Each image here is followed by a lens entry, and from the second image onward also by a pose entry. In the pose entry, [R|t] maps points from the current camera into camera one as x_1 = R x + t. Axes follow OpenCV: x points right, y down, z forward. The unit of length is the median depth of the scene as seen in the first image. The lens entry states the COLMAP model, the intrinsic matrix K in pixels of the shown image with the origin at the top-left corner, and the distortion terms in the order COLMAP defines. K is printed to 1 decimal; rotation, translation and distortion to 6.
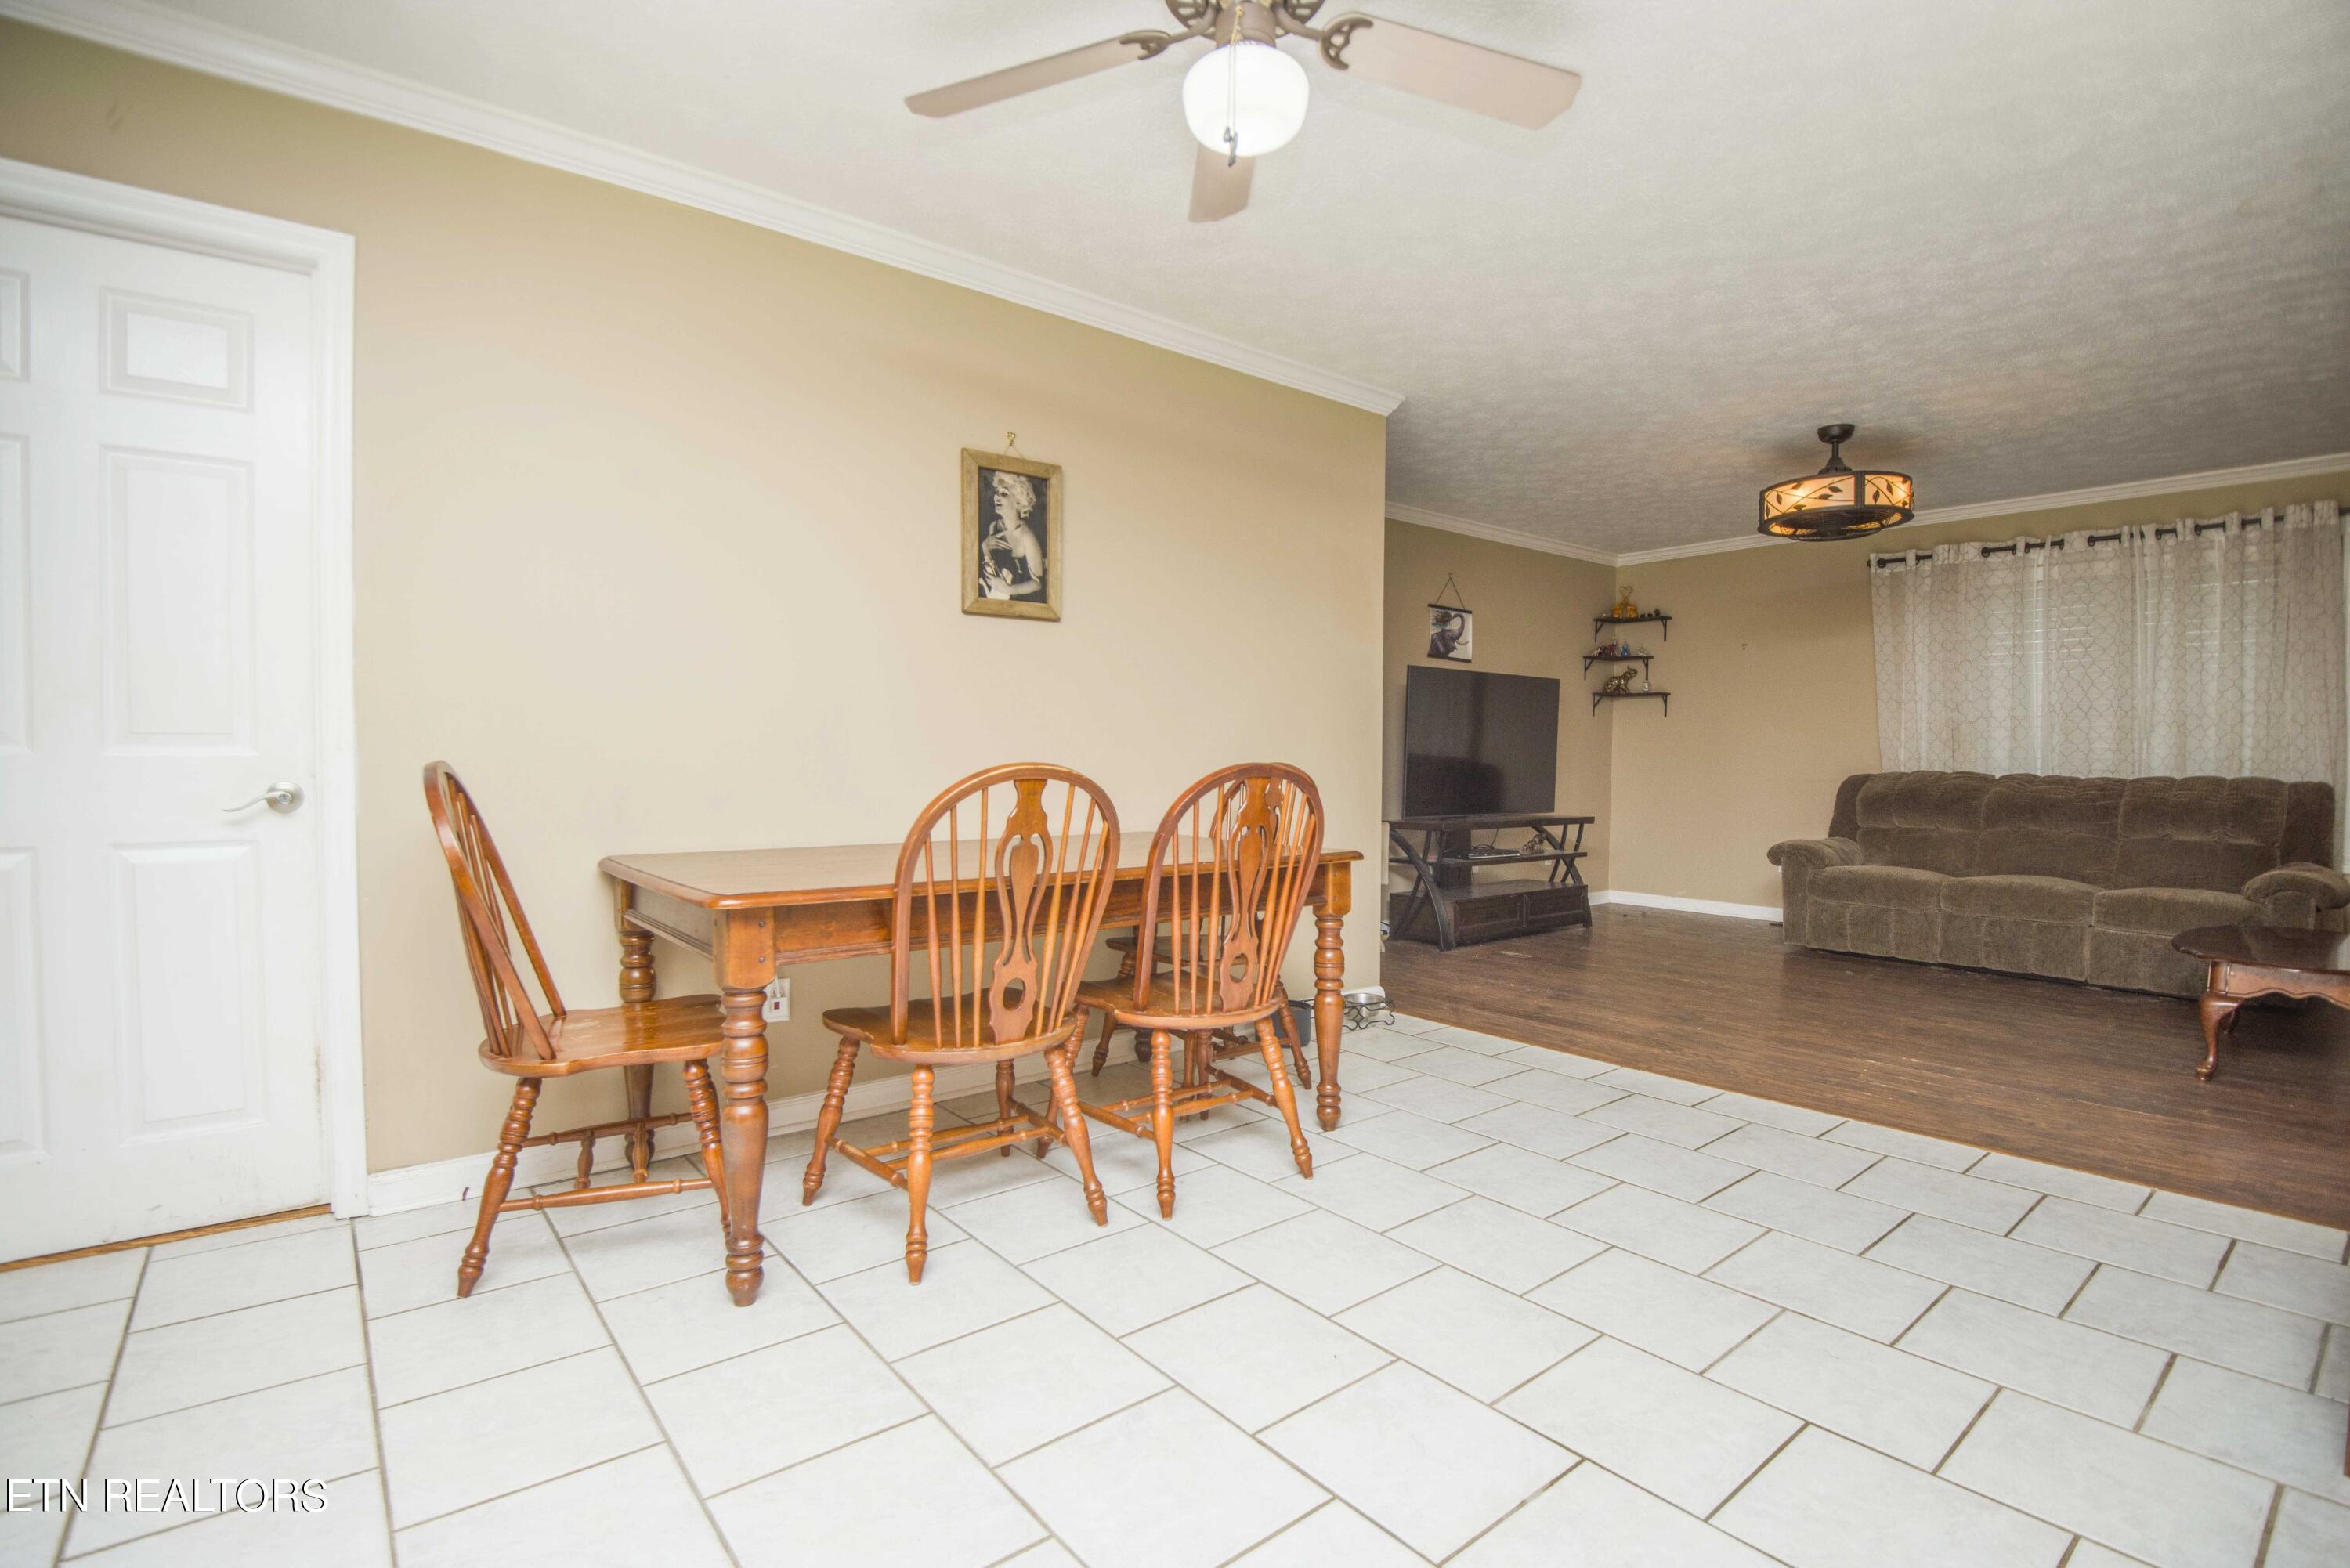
lens RADIAL K [[1085.4, 0, 1178.8], [0, 1085.4, 801.2], [0, 0, 1]] dist [-0.007480, -0.021615]
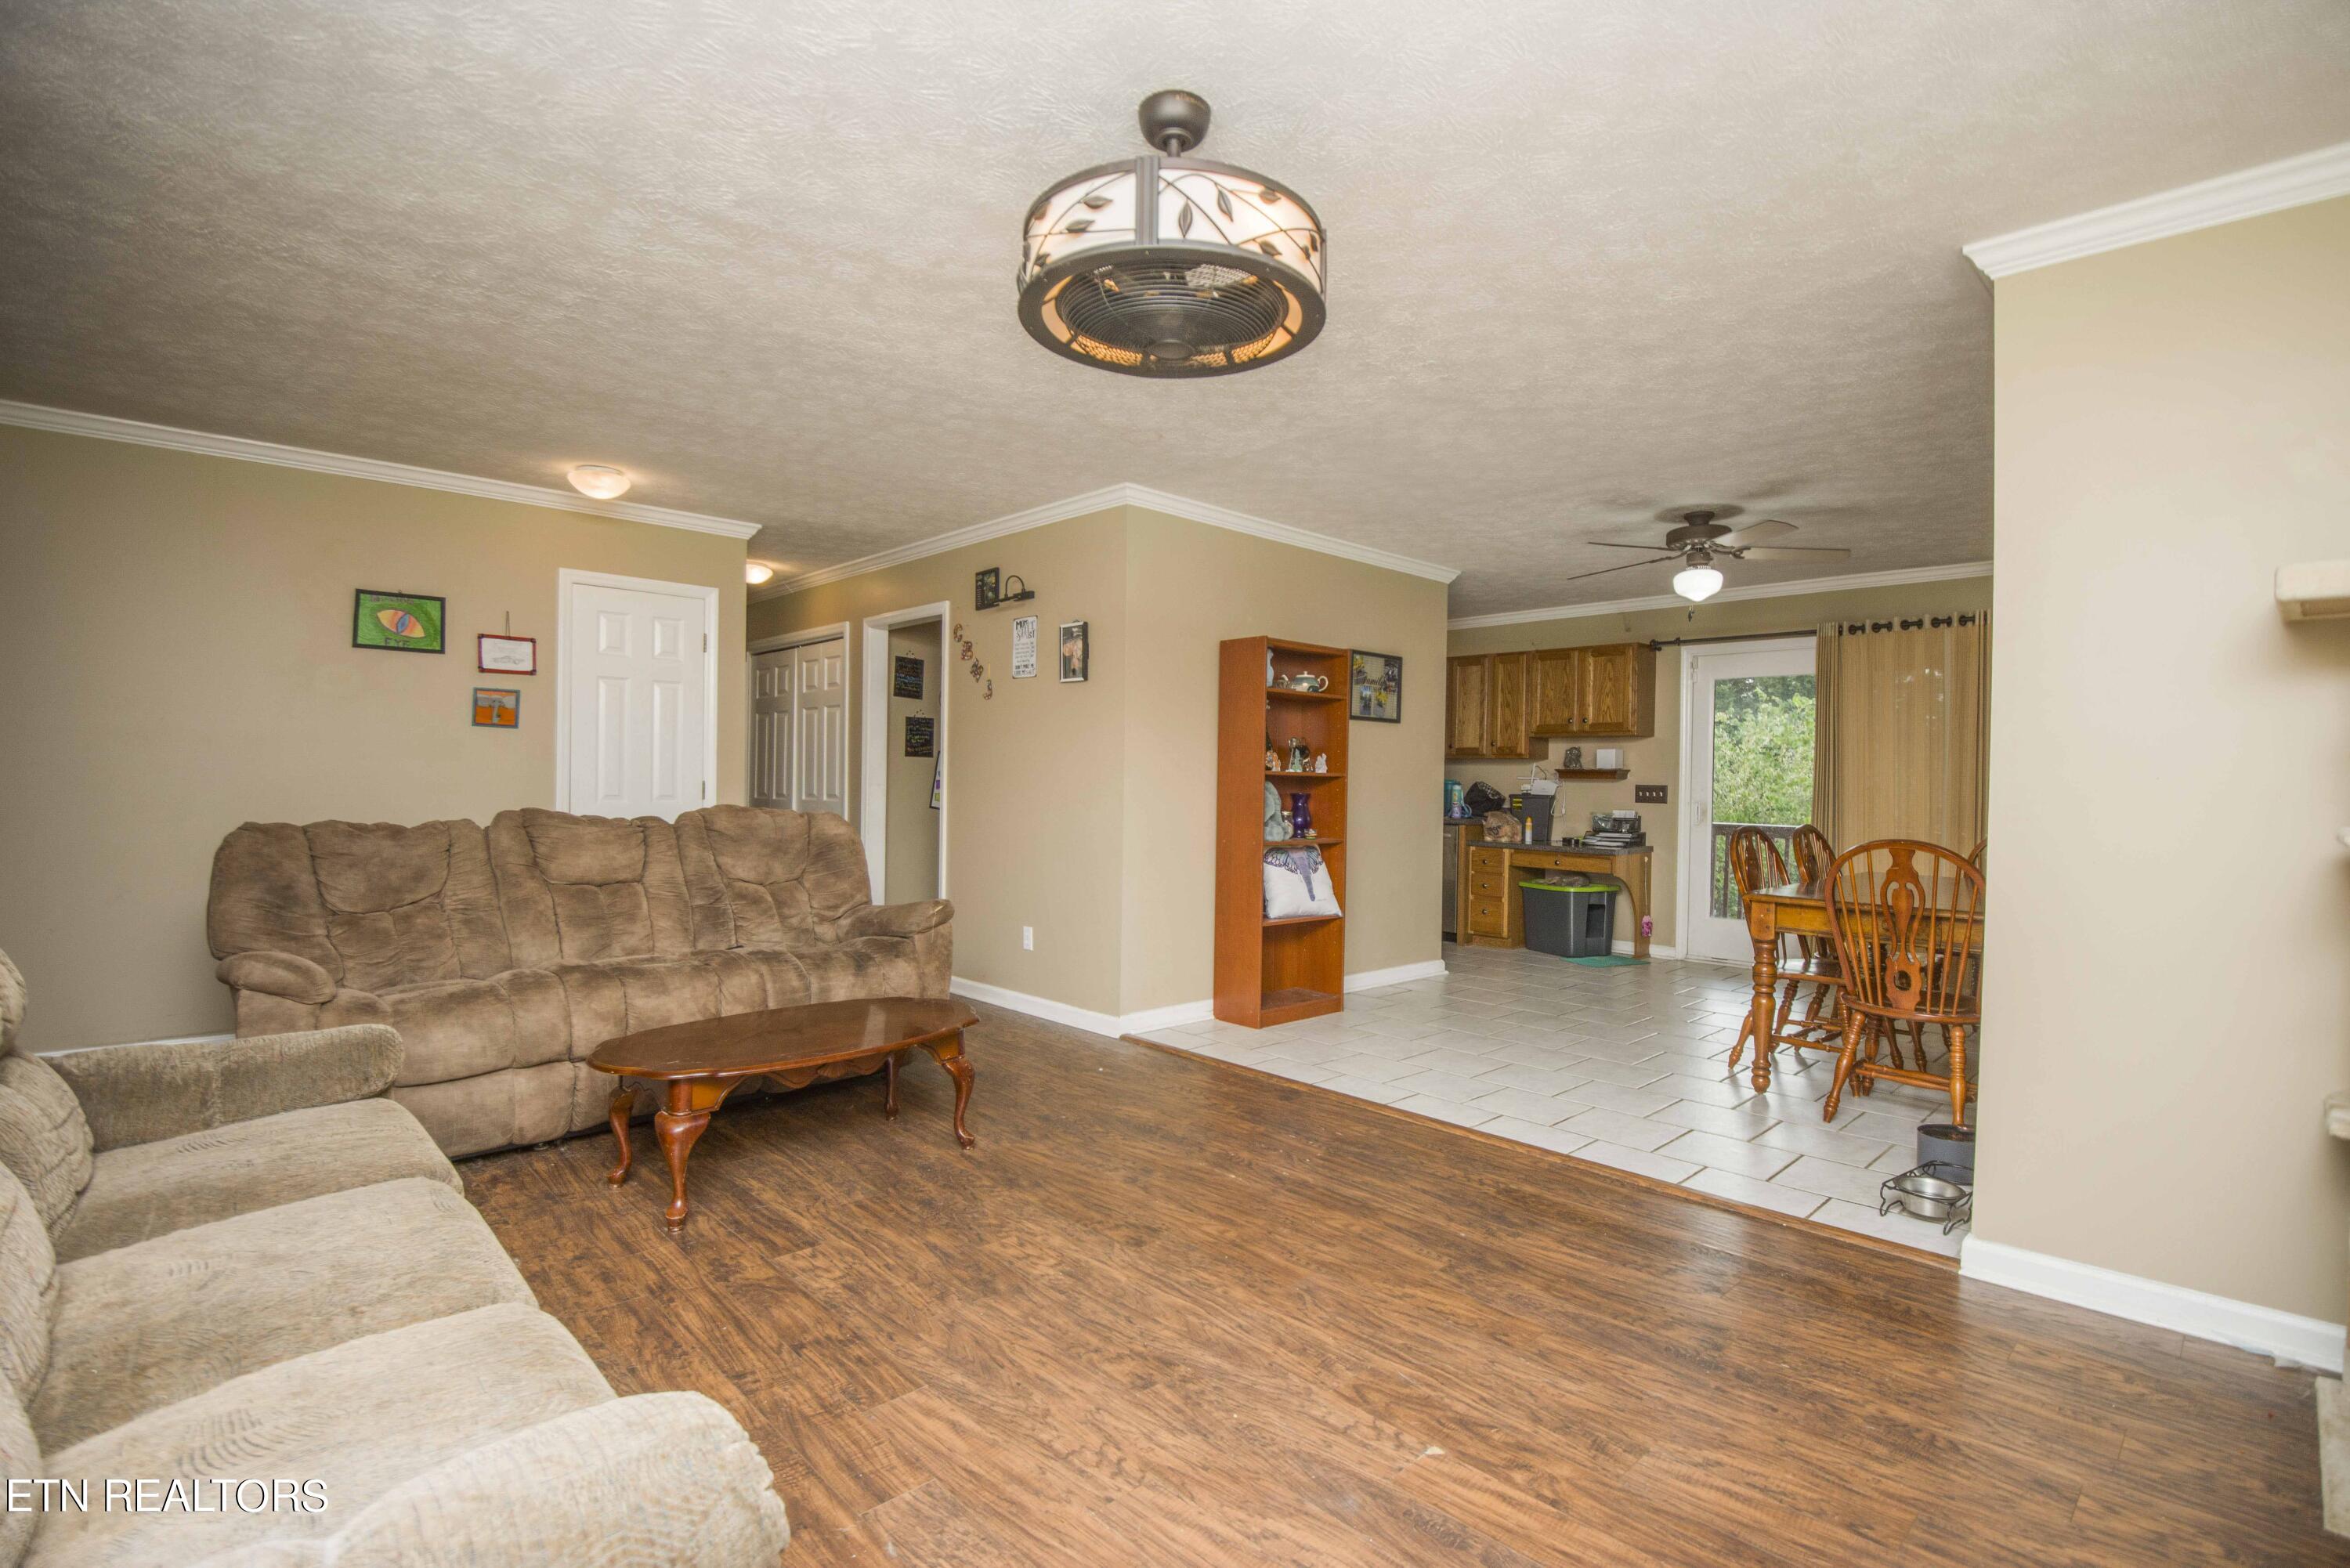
lens RADIAL K [[1085.4, 0, 1178.8], [0, 1085.4, 801.2], [0, 0, 1]] dist [-0.007480, -0.021615]
pose [[-0.996032, -0.020553, -0.086588, 0.614584], [-0.025648, 0.997978, 0.058149, -0.080650], [0.085218, 0.060139, -0.994546, 1.396399]]
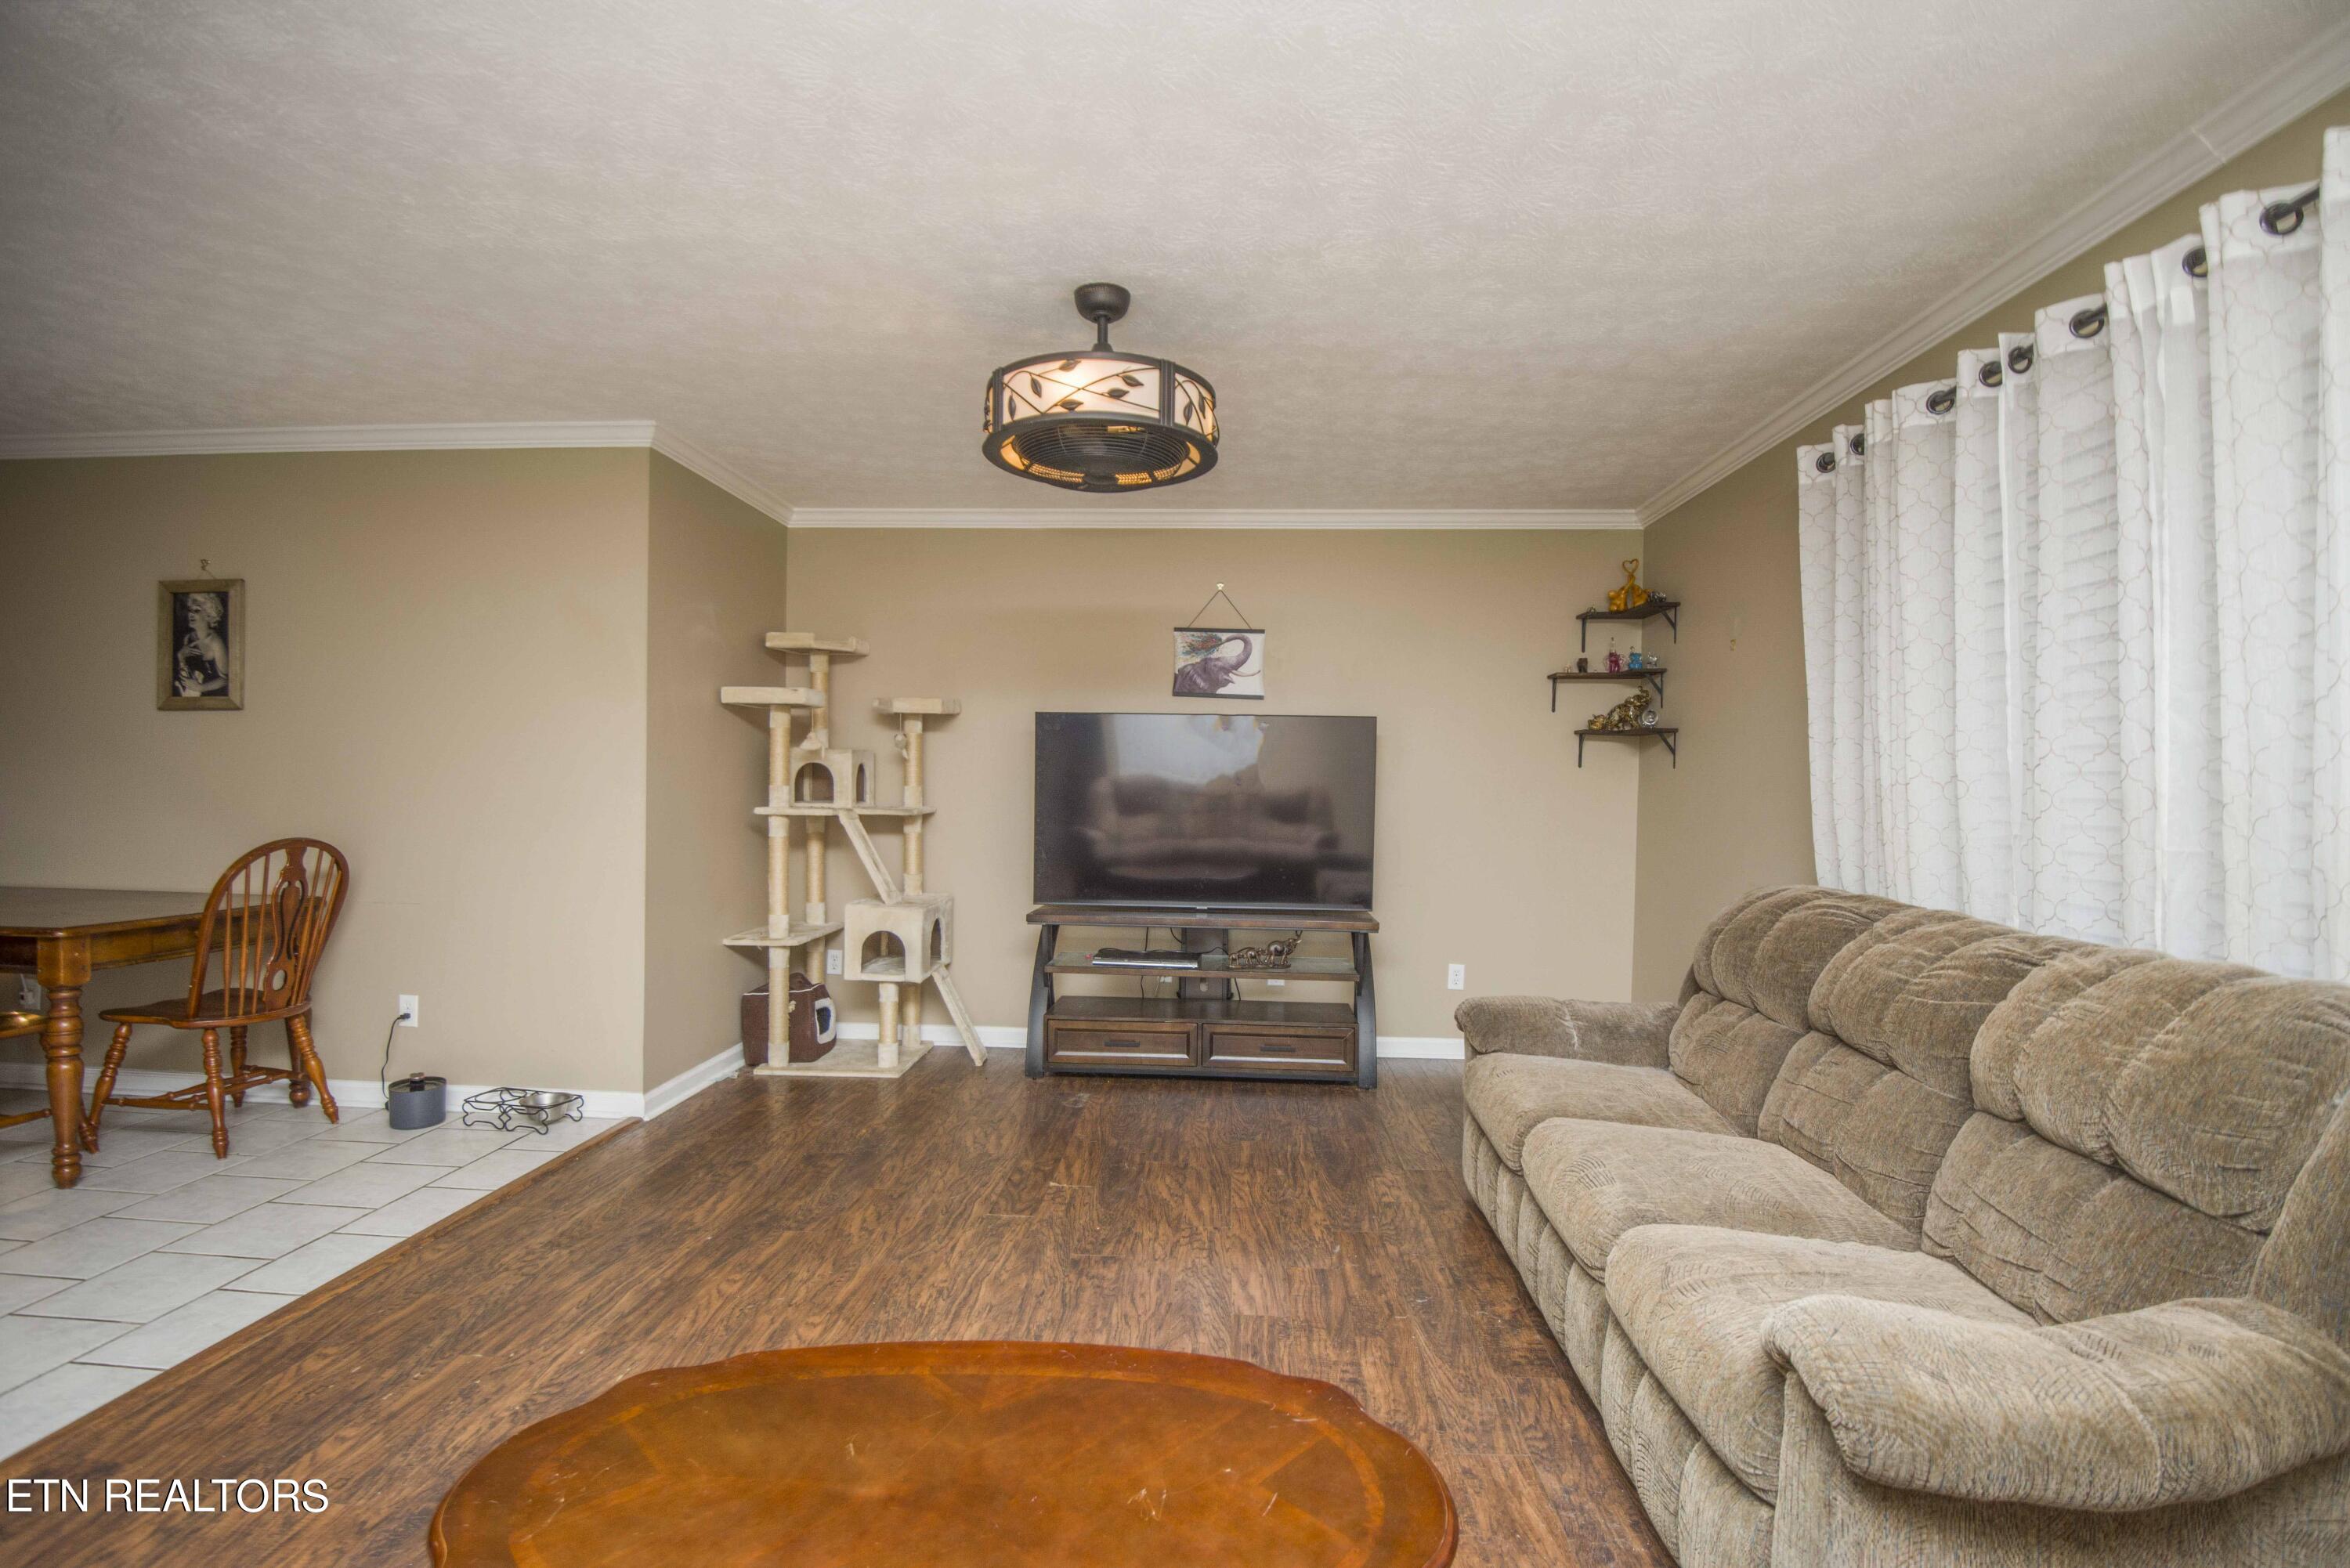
lens RADIAL K [[1085.4, 0, 1178.8], [0, 1085.4, 801.2], [0, 0, 1]] dist [-0.007480, -0.021615]
pose [[0.749389, 0.015392, -0.661951, 0.989682], [-0.037321, 0.999122, -0.019019, -0.058456], [0.661077, 0.038957, 0.749306, 0.569731]]
